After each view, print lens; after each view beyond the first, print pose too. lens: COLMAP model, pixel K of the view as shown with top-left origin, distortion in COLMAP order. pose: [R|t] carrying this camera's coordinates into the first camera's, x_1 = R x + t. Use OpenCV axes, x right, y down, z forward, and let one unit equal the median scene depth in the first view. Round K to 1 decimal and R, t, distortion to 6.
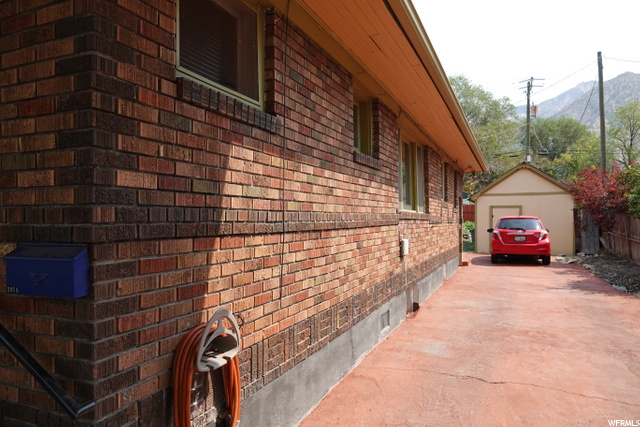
lens RADIAL K [[447.7, 0, 320.4], [0, 447.7, 213.2], [0, 0, 1]] dist [0.001797, 0.001090]
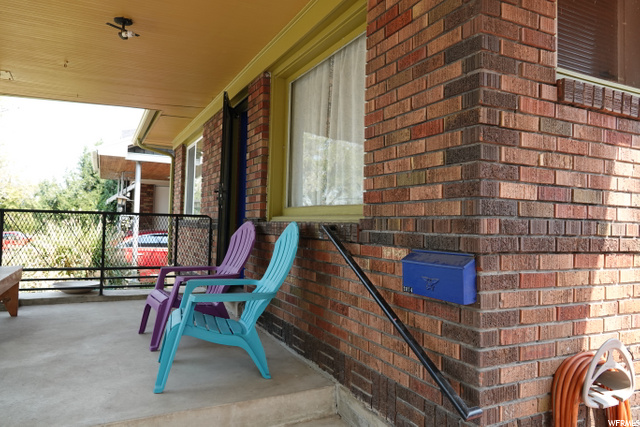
lens RADIAL K [[447.7, 0, 319.4], [0, 447.7, 213.2], [0, 0, 1]] dist [0.001797, 0.001090]
pose [[0.757223, 0.005726, -0.653131, -0.099609], [-0.019025, 0.999731, -0.013293, -0.004834], [0.652879, 0.022492, 0.757128, -0.023791]]
